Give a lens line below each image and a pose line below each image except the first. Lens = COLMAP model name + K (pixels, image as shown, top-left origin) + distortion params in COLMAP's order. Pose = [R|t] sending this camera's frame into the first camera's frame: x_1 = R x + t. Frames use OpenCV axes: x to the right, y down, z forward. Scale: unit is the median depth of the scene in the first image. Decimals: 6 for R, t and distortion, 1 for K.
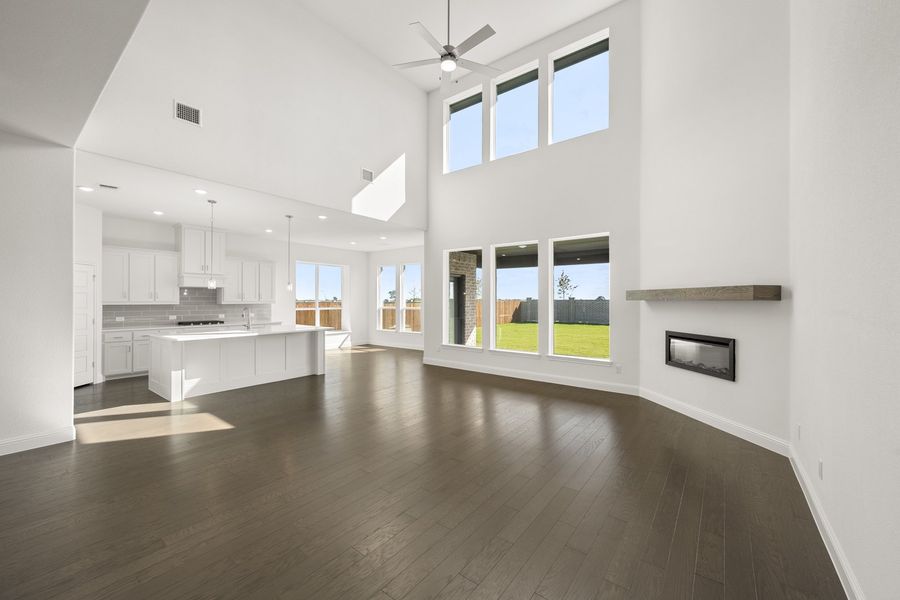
lens RADIAL K [[355.9, 0, 450.0], [0, 355.9, 300.0], [0, 0, 1]] dist [-0.000304, -0.000092]
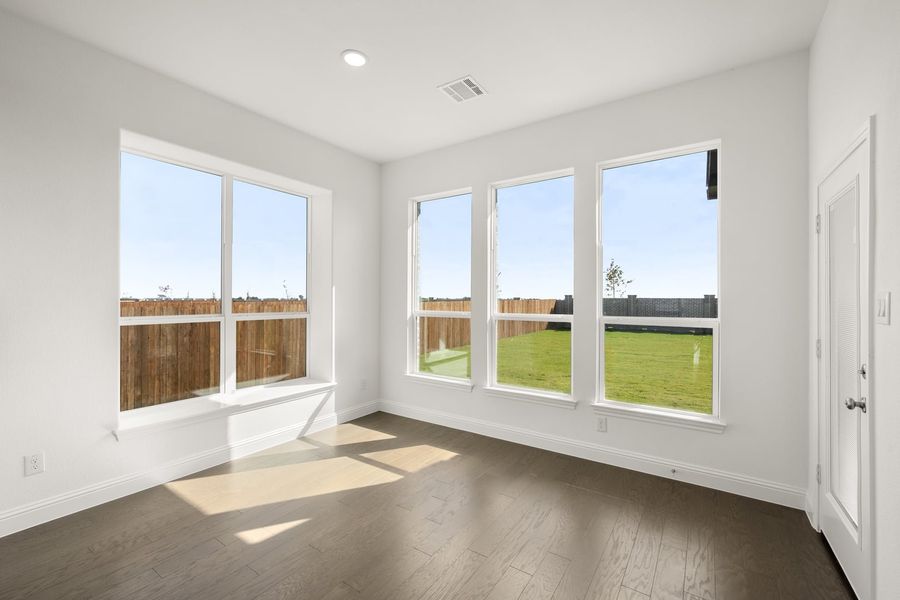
lens RADIAL K [[376.9, 0, 450.0], [0, 376.9, 300.0], [0, 0, 1]] dist [-0.000027, -0.000012]
pose [[0.998150, 0.001323, 0.060784, -0.191758], [-0.001354, 0.999999, 0.000465, 0.007667], [-0.060783, -0.000547, 0.998151, 0.635512]]
